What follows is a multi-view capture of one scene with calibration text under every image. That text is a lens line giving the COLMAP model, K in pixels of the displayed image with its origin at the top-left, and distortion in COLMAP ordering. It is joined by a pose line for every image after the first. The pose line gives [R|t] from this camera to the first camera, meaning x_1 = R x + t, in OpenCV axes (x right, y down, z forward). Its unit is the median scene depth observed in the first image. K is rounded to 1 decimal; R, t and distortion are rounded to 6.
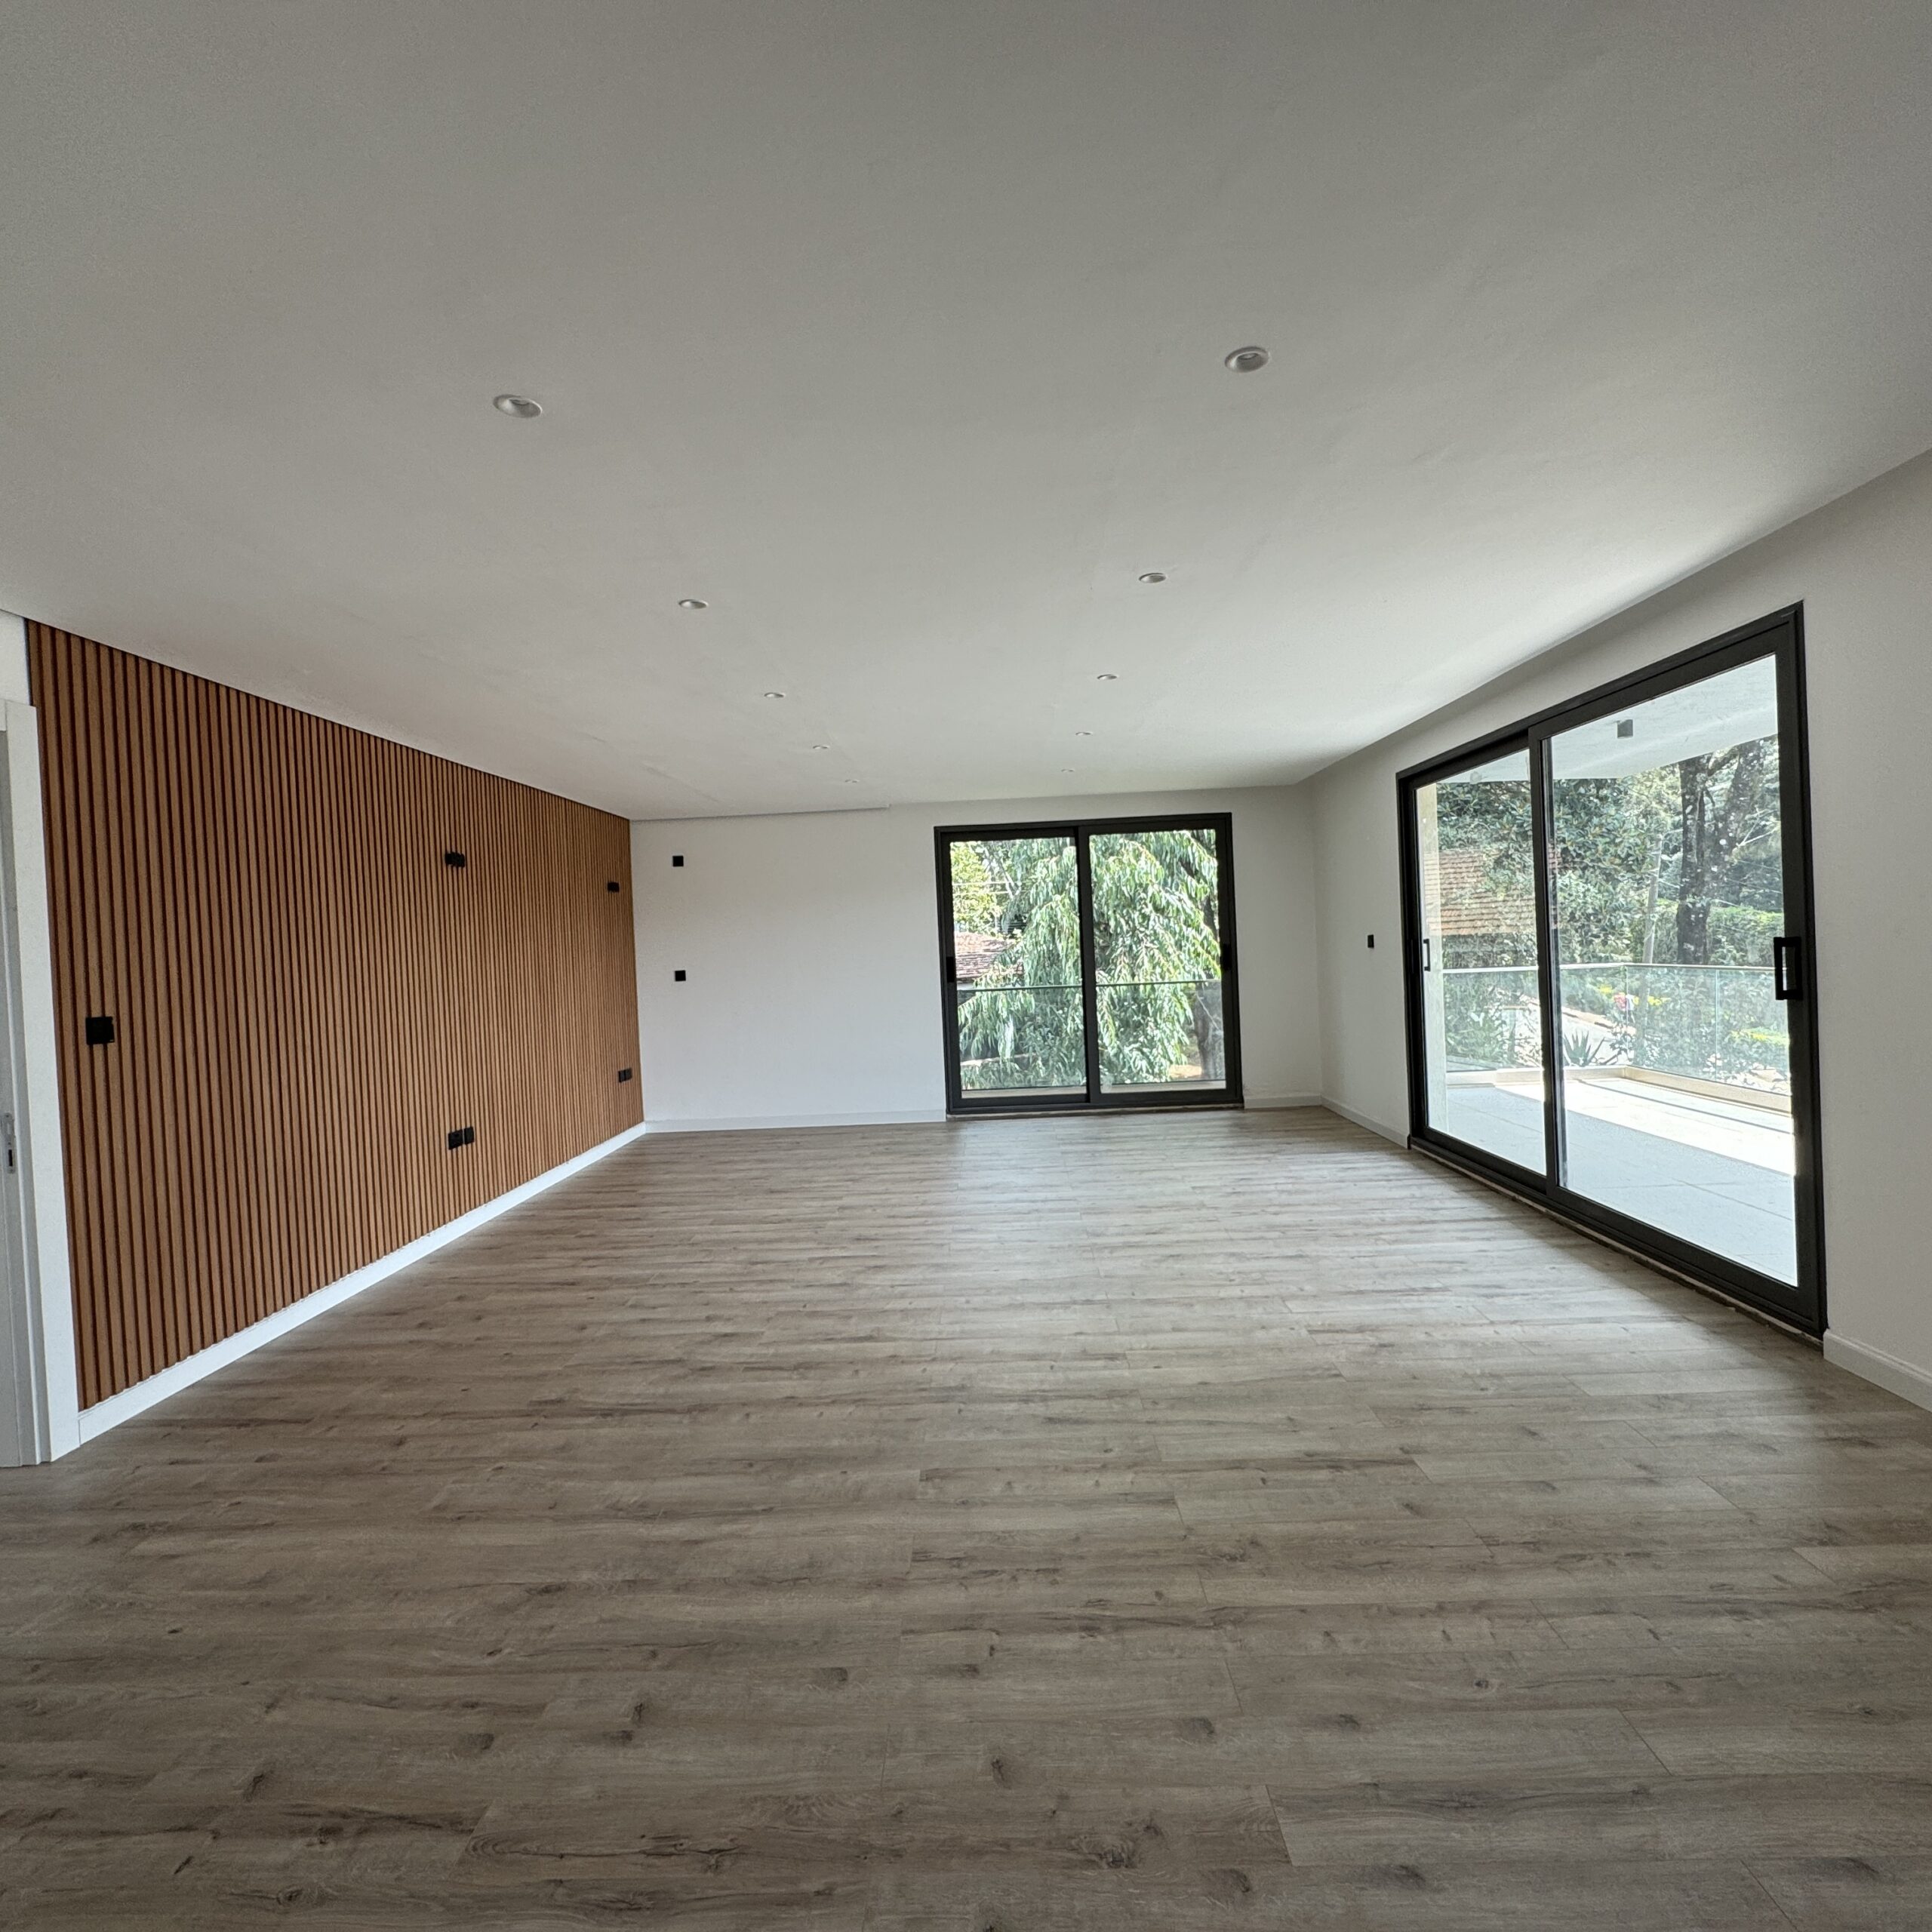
lens RADIAL K [[1025.3, 0, 958.6], [0, 1025.3, 963.5], [0, 0, 1]] dist [-0.002195, -0.000475]
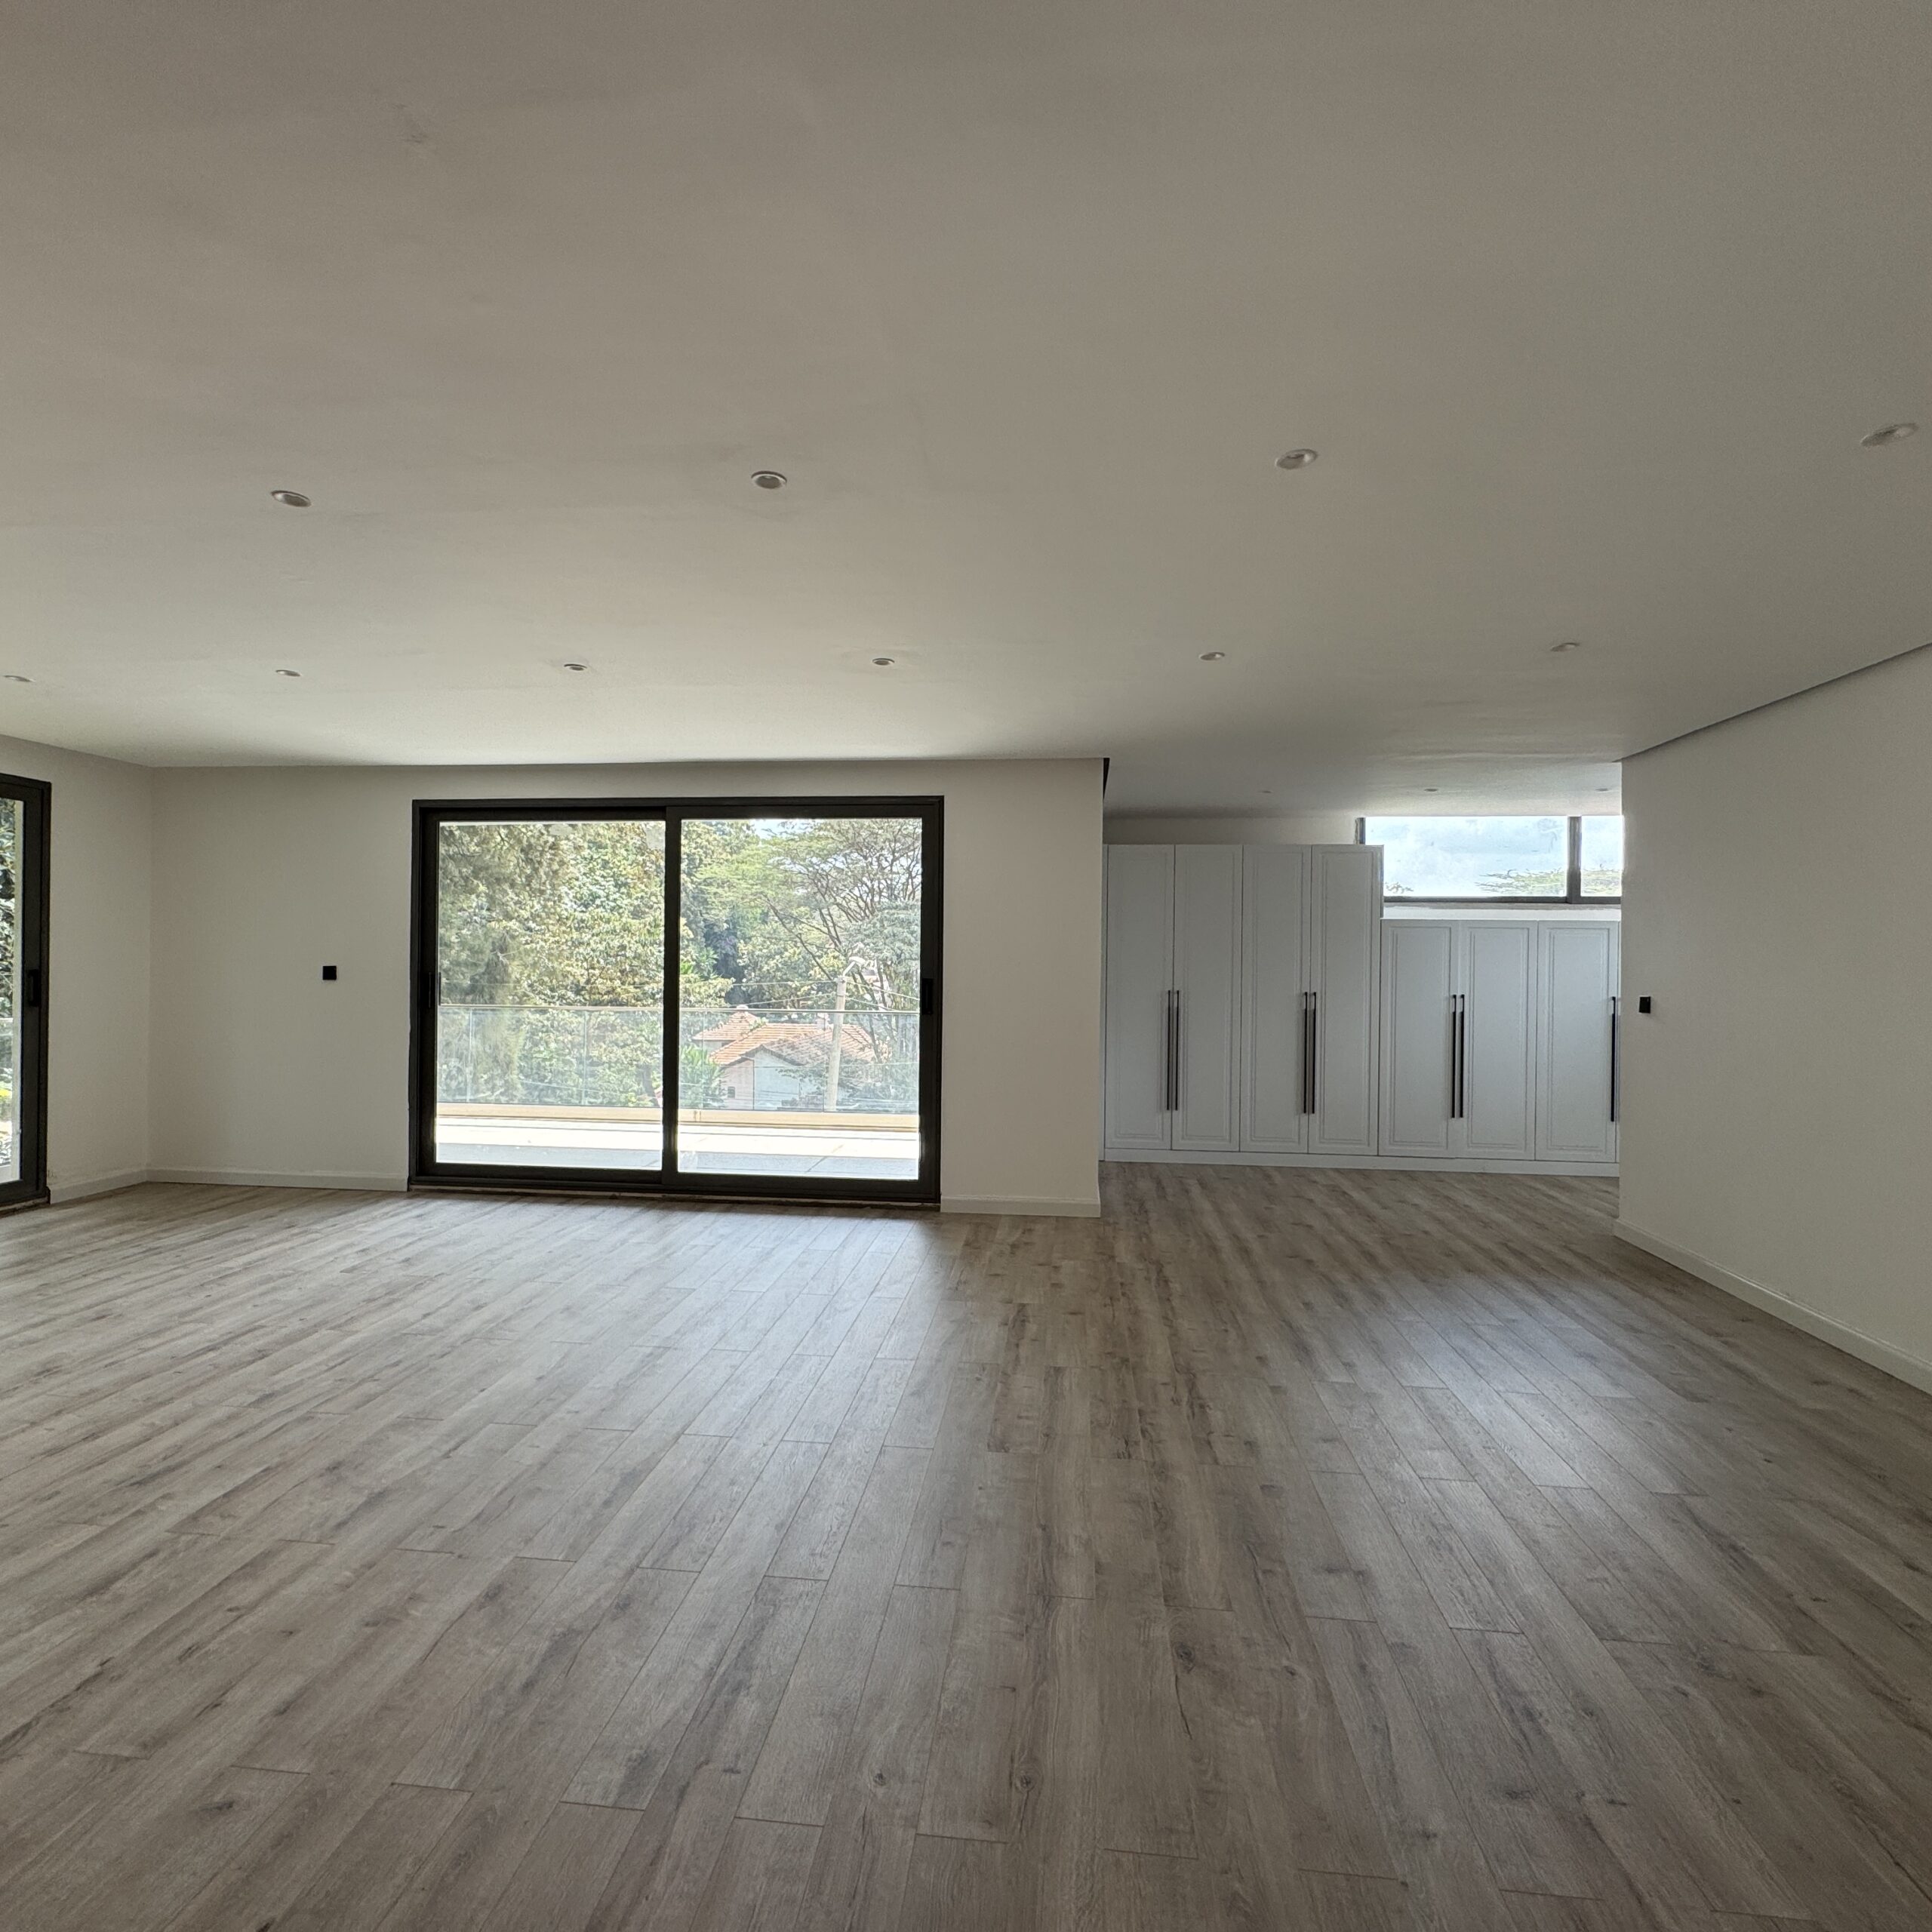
lens RADIAL K [[1025.3, 0, 965.1], [0, 1025.3, 975.4], [0, 0, 1]] dist [-0.002195, -0.000475]
pose [[0.072130, 0.035164, 0.996775, -0.770701], [0.004414, 0.999357, -0.035574, 0.024603], [-0.997386, 0.006965, 0.071928, 0.648012]]
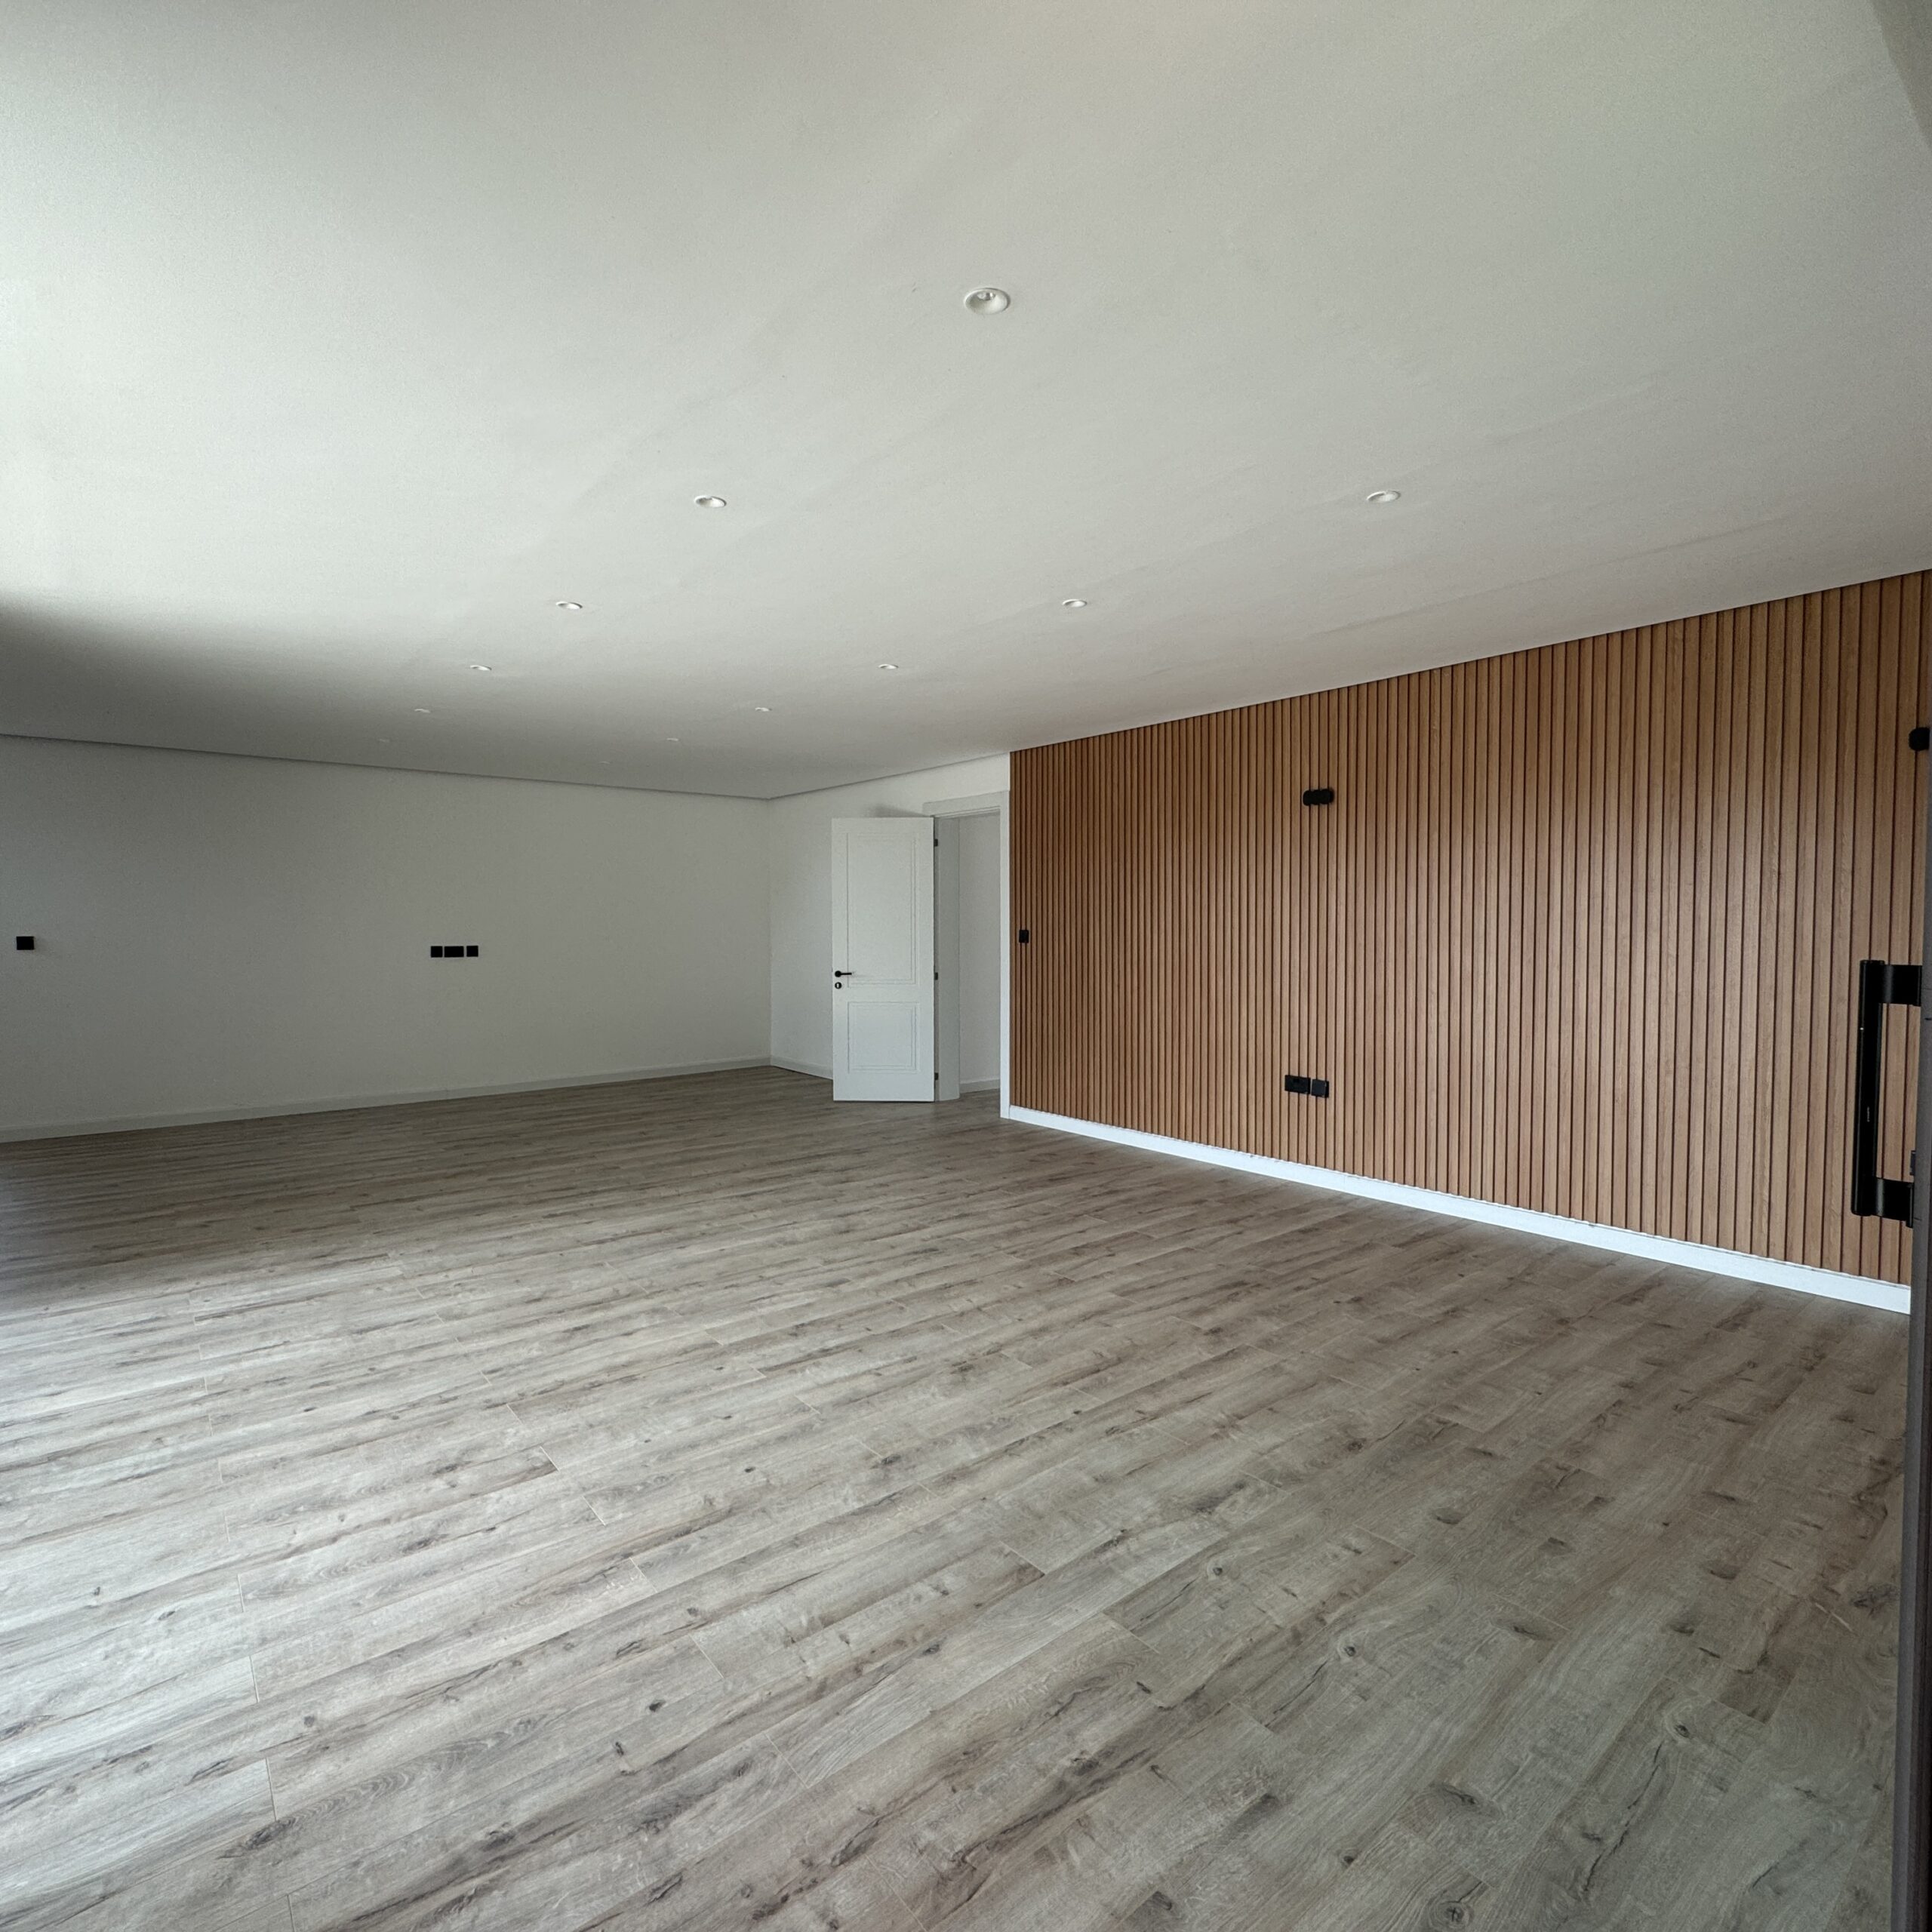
lens RADIAL K [[1025.3, 0, 973.3], [0, 1025.3, 964.8], [0, 0, 1]] dist [-0.002195, -0.000475]
pose [[-0.747884, 0.072877, -0.659816, 0.524553], [0.023296, 0.996225, 0.083628, -0.046372], [0.663420, 0.047173, -0.746759, 2.050488]]
